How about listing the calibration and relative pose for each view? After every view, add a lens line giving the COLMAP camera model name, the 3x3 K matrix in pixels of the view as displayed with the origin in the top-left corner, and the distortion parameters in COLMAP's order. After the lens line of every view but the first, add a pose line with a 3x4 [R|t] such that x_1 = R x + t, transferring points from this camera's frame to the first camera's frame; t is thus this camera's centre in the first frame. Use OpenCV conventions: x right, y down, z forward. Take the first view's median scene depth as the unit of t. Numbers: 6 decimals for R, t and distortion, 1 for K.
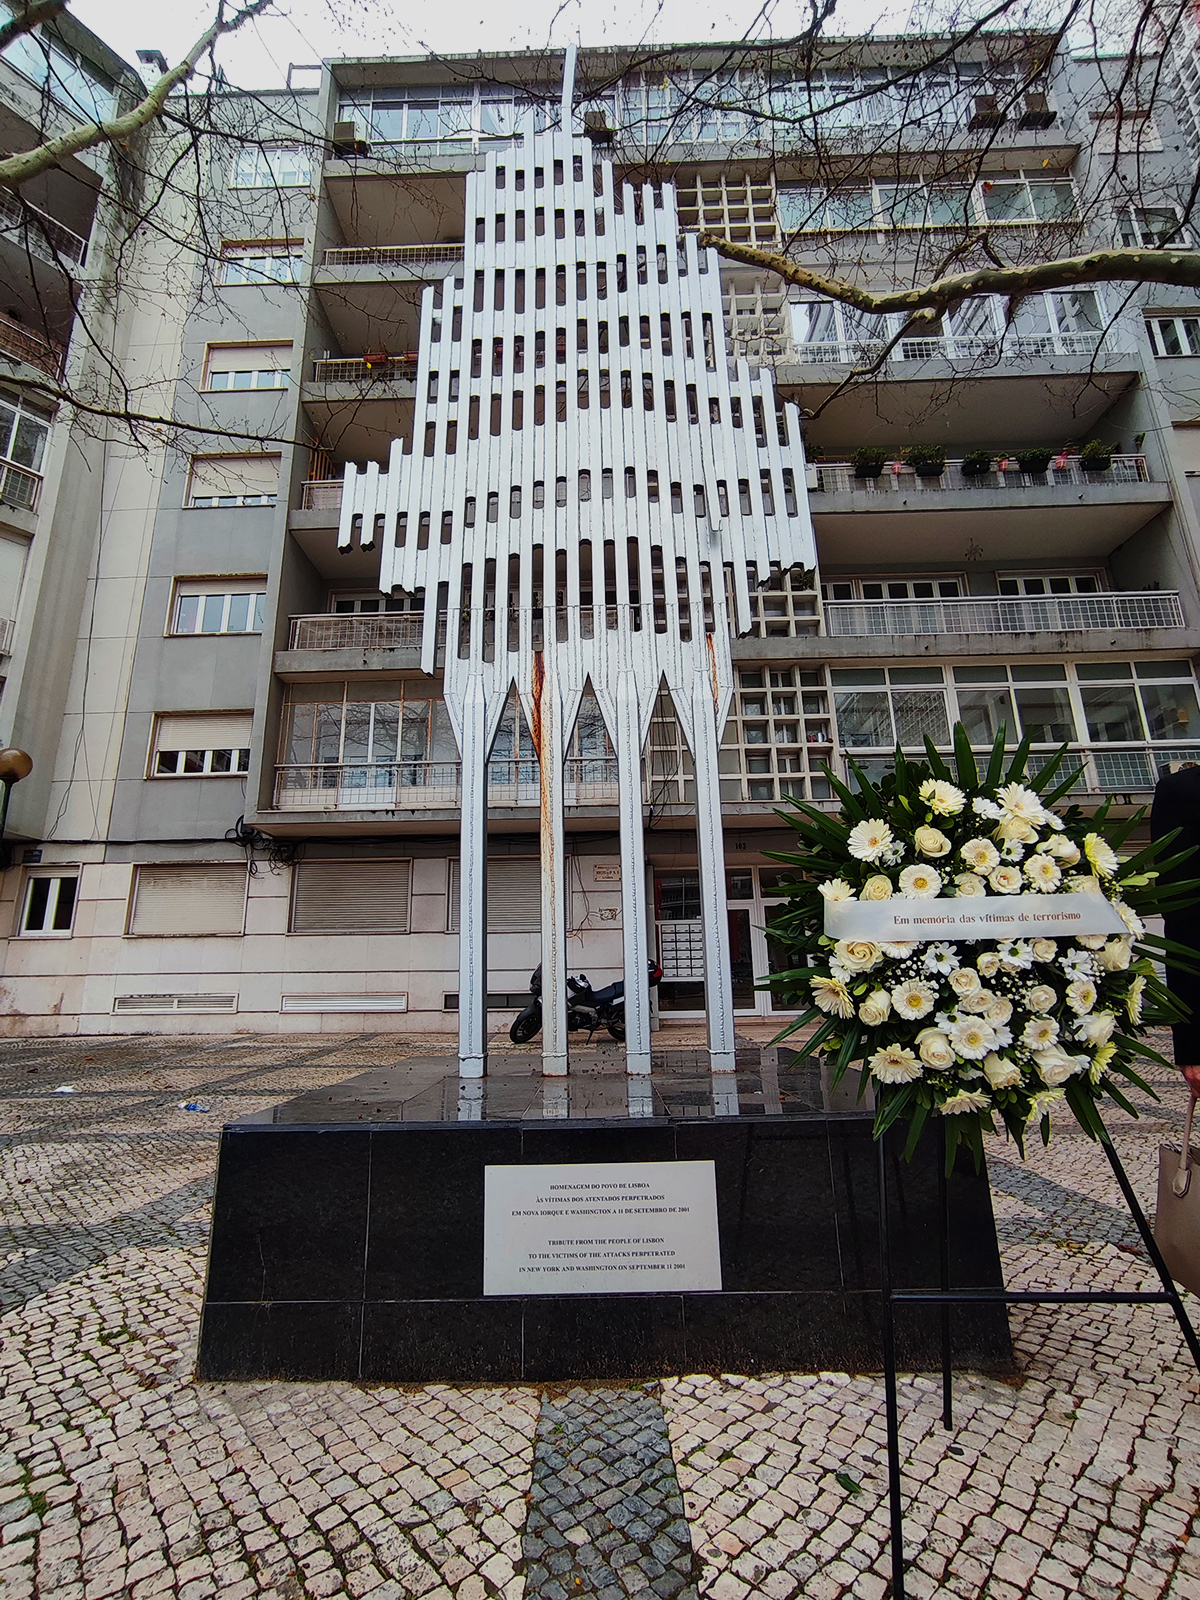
lens RADIAL K [[707.6, 0, 600.0], [0, 707.6, 800.0], [0, 0, 1]] dist [-0.016219, 0.006362]
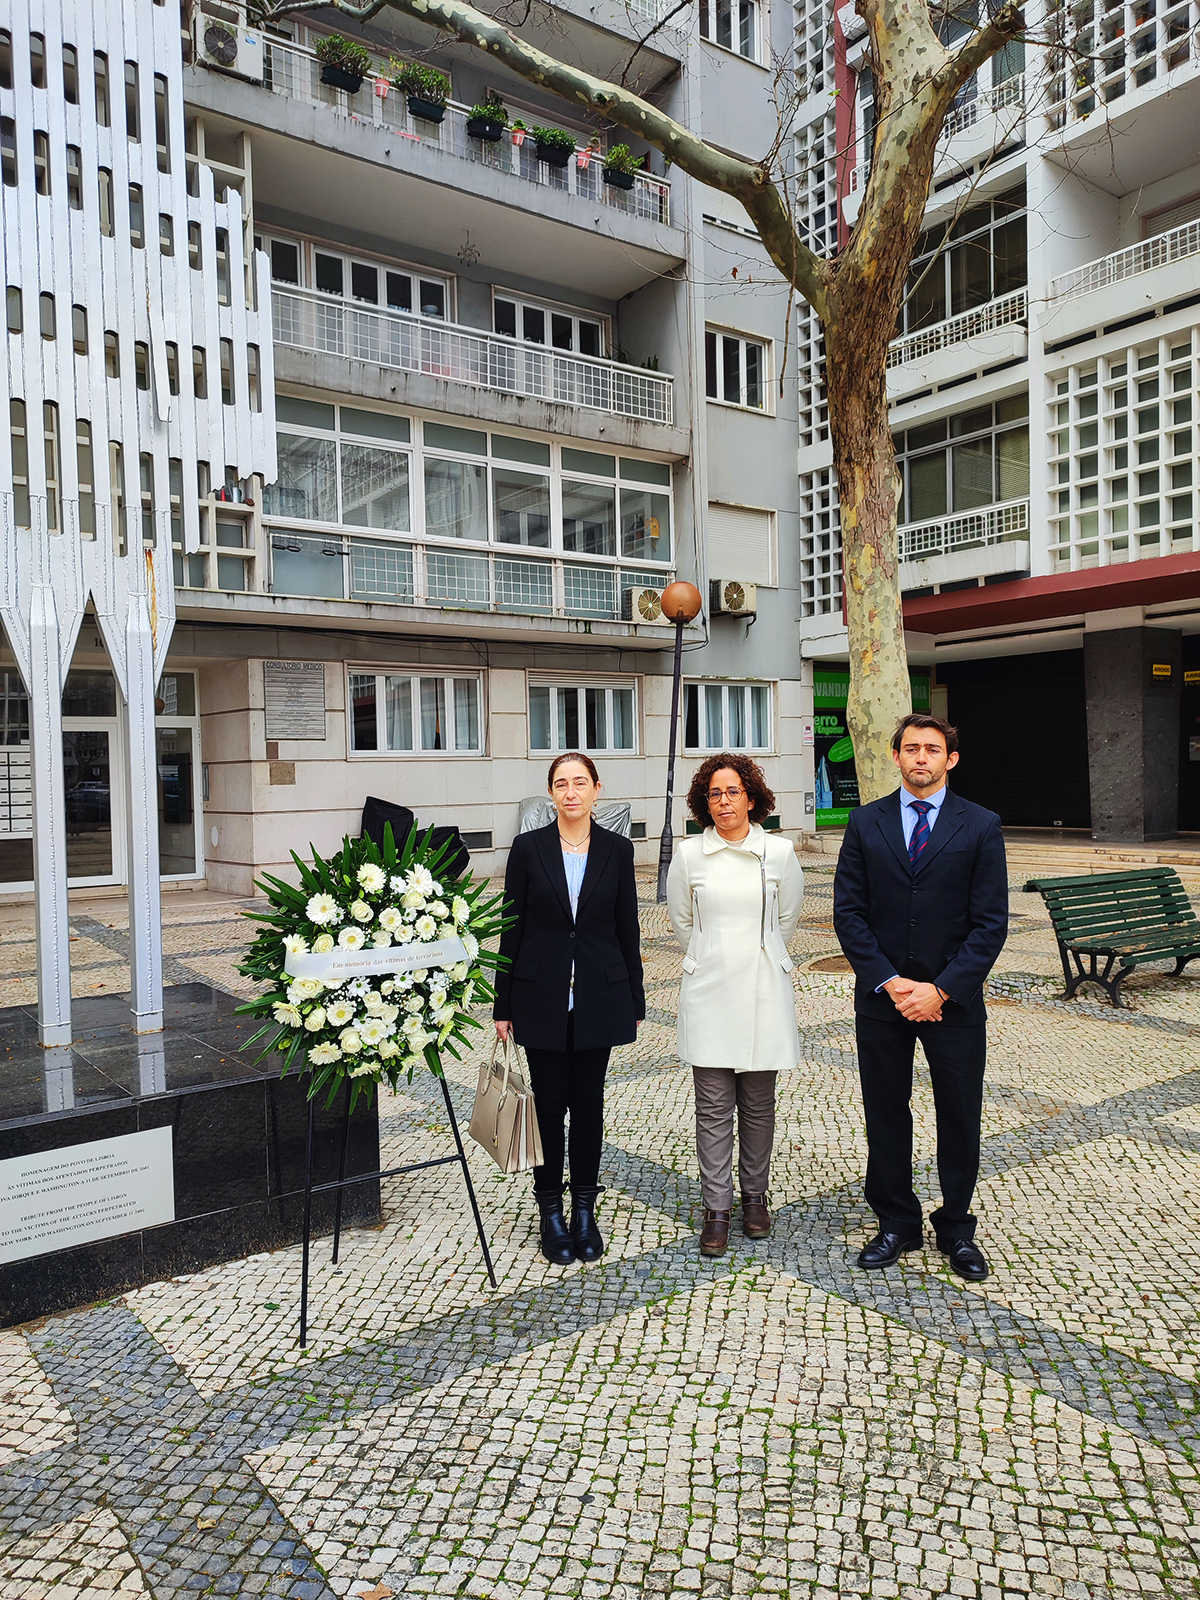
lens RADIAL K [[1070.1, 0, 600.0], [0, 1070.1, 800.0], [0, 0, 1]] dist [0.008319, -0.003065]
pose [[0.794426, -0.003898, 0.607348, -0.431024], [-0.143196, 0.970587, 0.193534, -0.579138], [-0.590238, -0.240719, 0.770502, -0.843542]]
